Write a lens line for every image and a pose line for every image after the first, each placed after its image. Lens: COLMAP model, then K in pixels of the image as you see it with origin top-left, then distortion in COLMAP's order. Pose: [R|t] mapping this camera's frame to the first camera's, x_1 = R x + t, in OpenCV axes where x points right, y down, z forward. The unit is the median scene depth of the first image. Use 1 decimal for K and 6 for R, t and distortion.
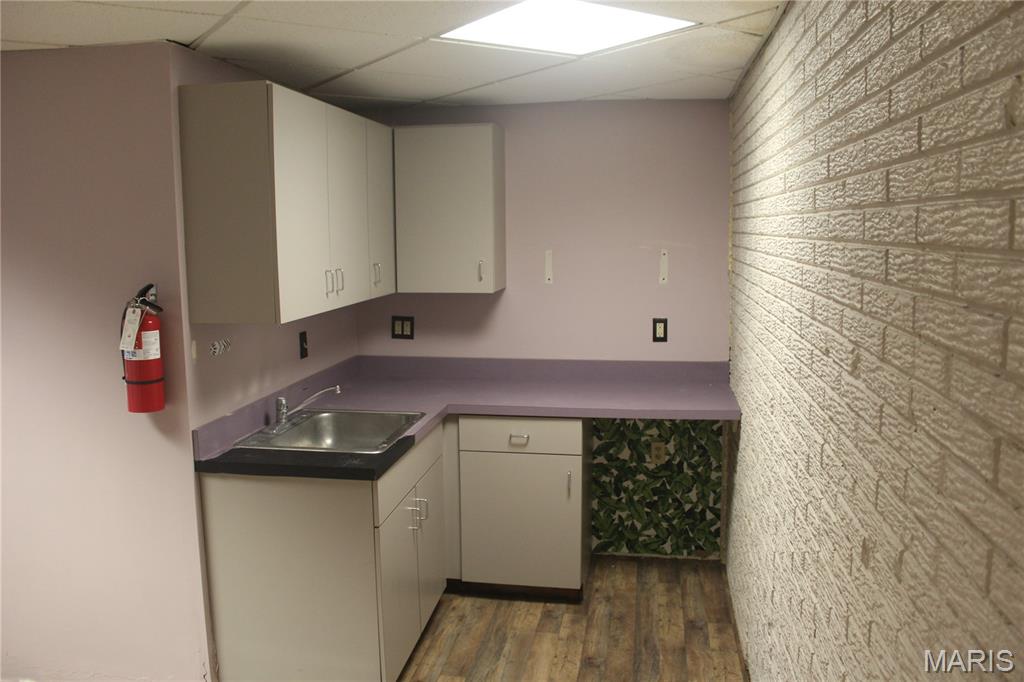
lens RADIAL K [[846.2, 0, 512.0], [0, 846.2, 341.0], [0, 0, 1]] dist [-0.159047, 0.137579]
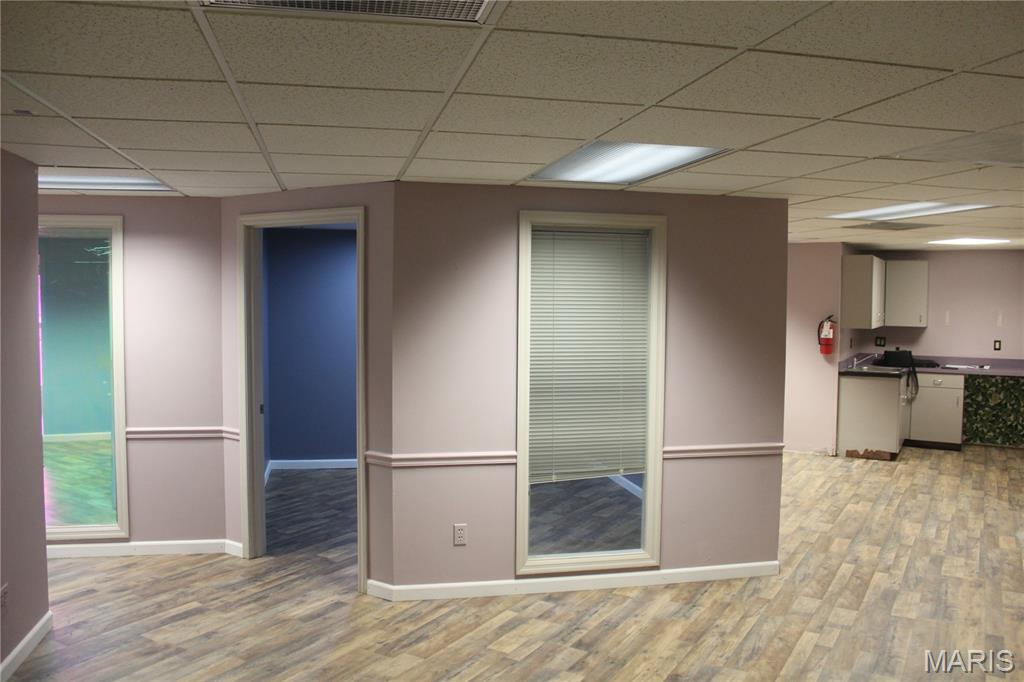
lens RADIAL K [[846.2, 0, 512.0], [0, 846.2, 341.0], [0, 0, 1]] dist [-0.159047, 0.137579]
pose [[0.934073, 0.036159, -0.355248, -0.300723], [-0.064471, 0.995588, -0.068180, 0.227906], [0.351215, 0.086588, 0.932282, -1.685949]]
